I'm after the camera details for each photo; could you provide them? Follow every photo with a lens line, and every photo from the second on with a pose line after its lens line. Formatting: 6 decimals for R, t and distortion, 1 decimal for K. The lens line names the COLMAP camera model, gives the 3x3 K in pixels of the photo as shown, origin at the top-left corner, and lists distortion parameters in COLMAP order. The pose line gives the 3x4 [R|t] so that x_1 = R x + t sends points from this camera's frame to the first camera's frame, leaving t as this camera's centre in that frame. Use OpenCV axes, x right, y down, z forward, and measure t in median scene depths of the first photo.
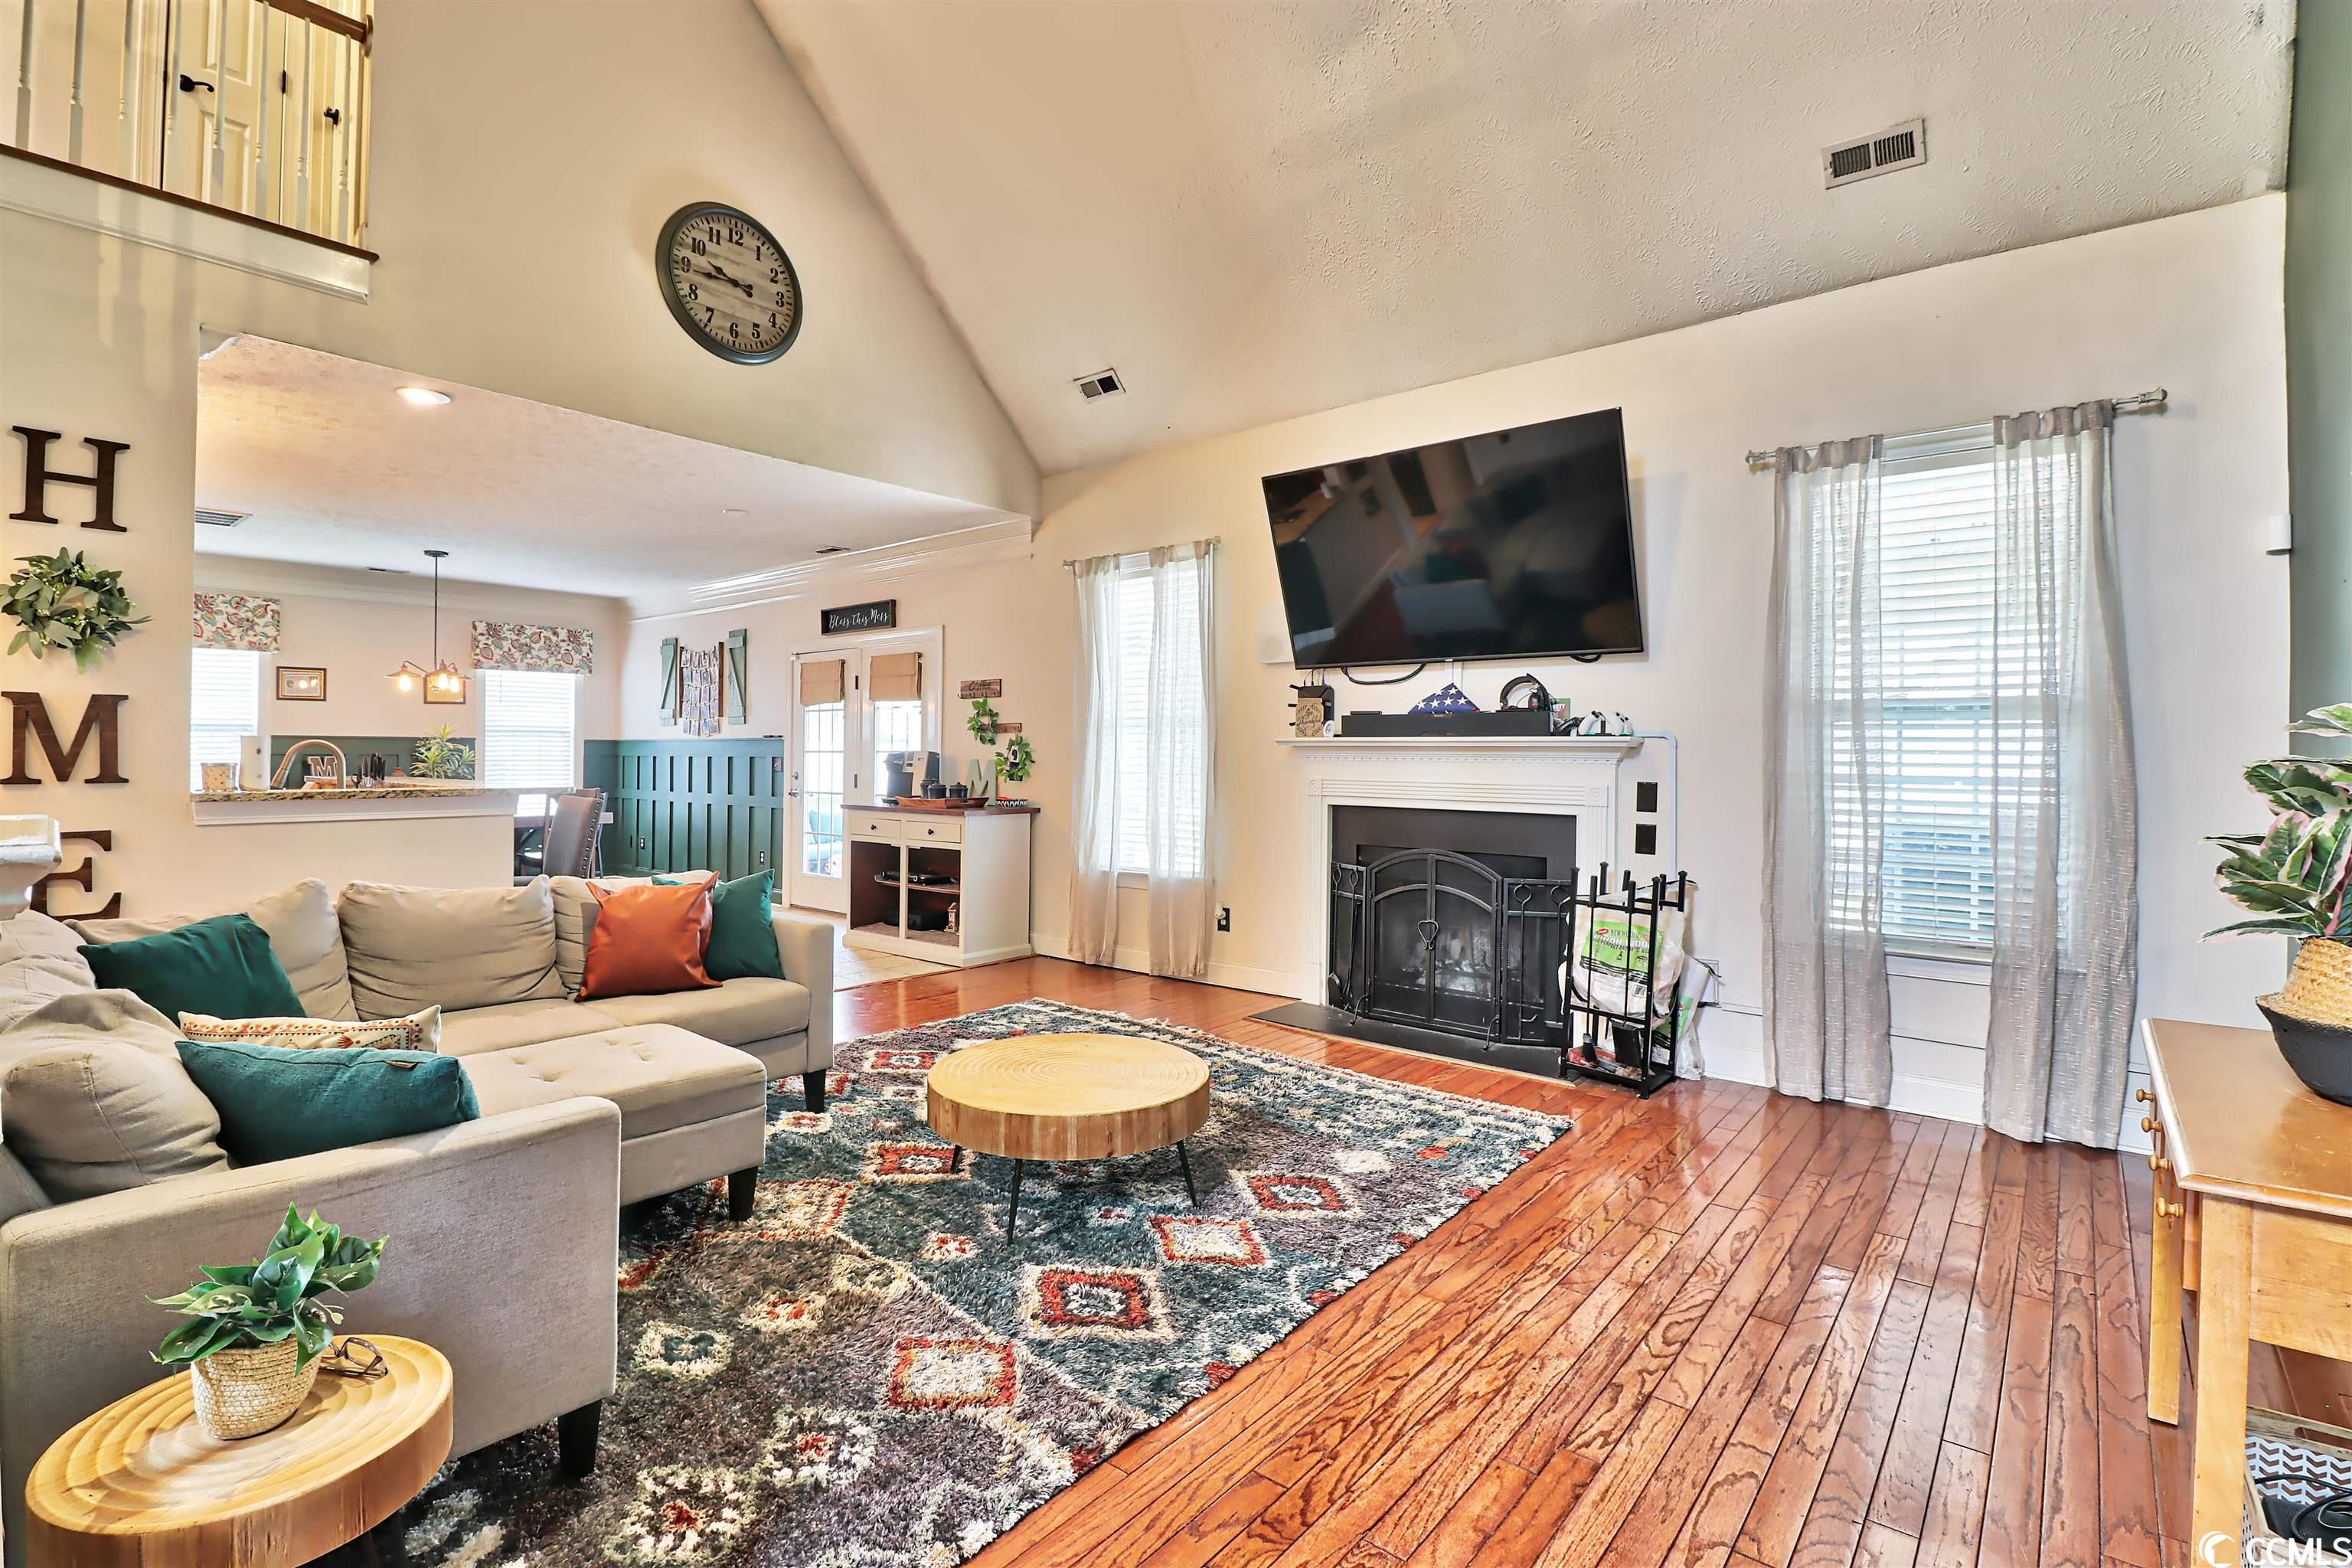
lens RADIAL K [[1080.4, 0, 1151.2], [0, 1080.4, 754.1], [0, 0, 1]] dist [0.001819, -0.014442]
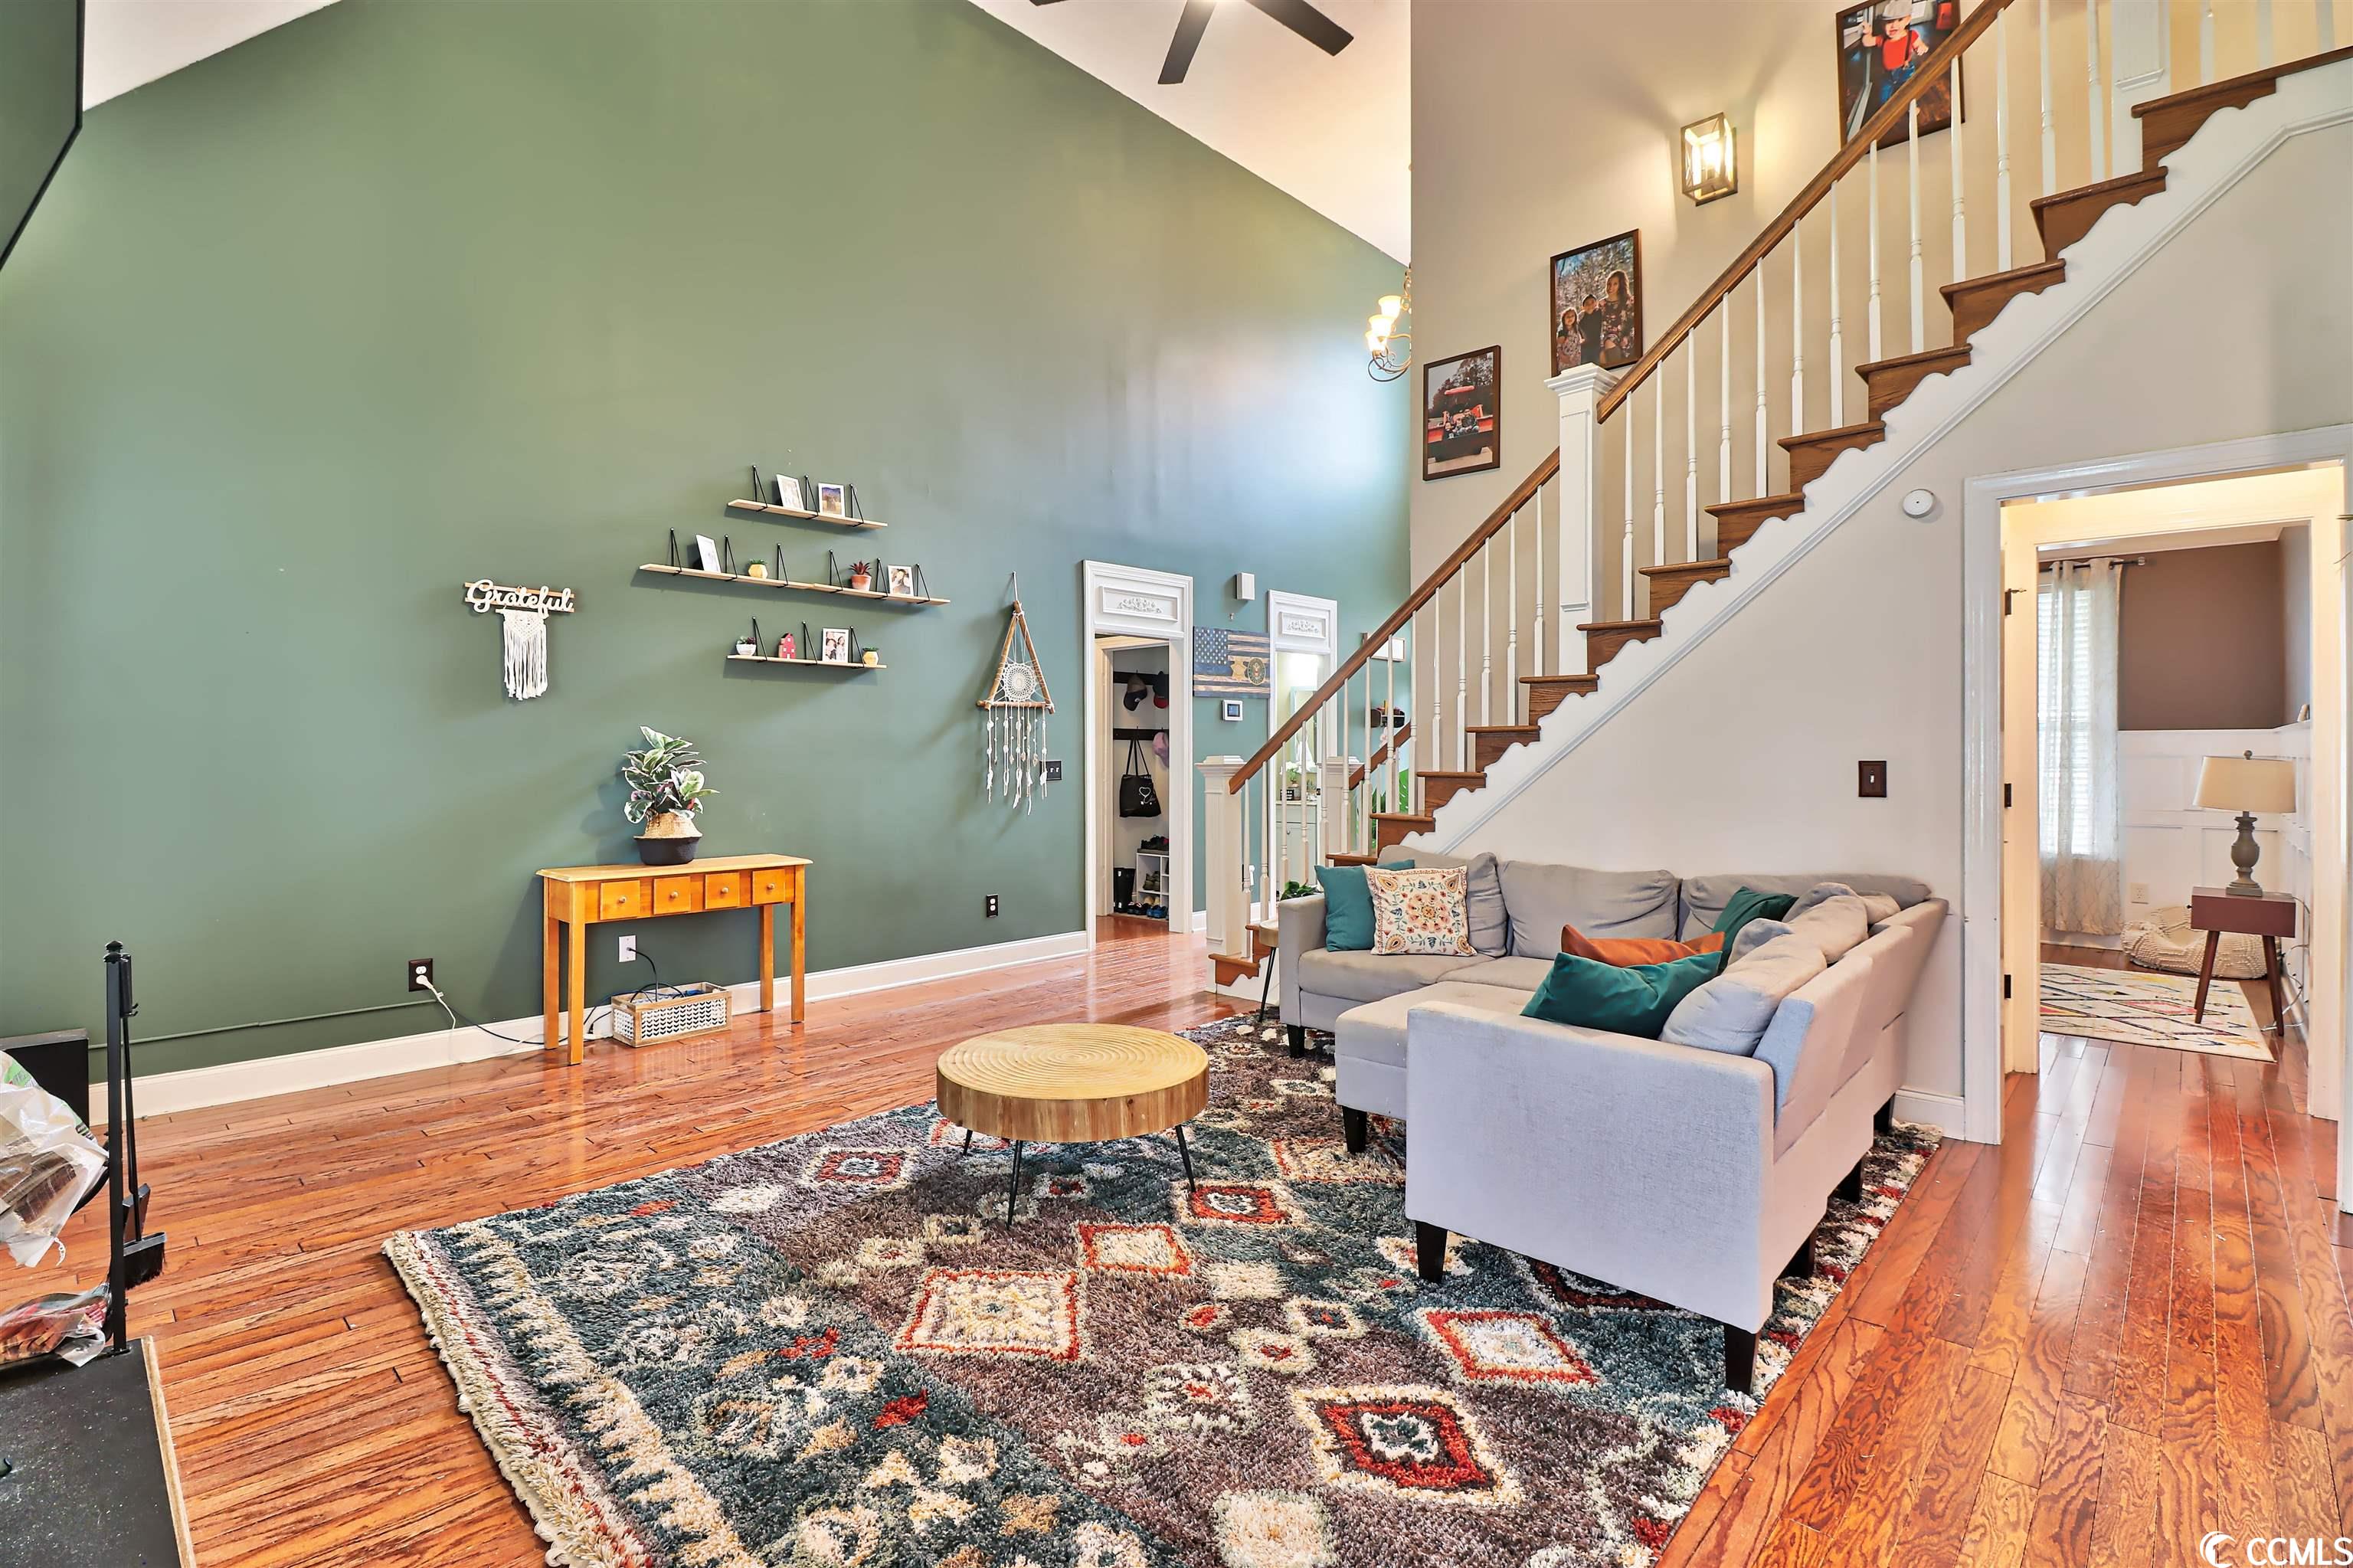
lens RADIAL K [[1080.9, 0, 1151.7], [0, 1080.9, 754.1], [0, 0, 1]] dist [0.001819, -0.014442]
pose [[-0.998149, -0.007673, 0.060331, -0.179376], [-0.007817, 0.999967, -0.002147, 0.002457], [-0.060313, -0.002615, -0.998176, 1.736578]]
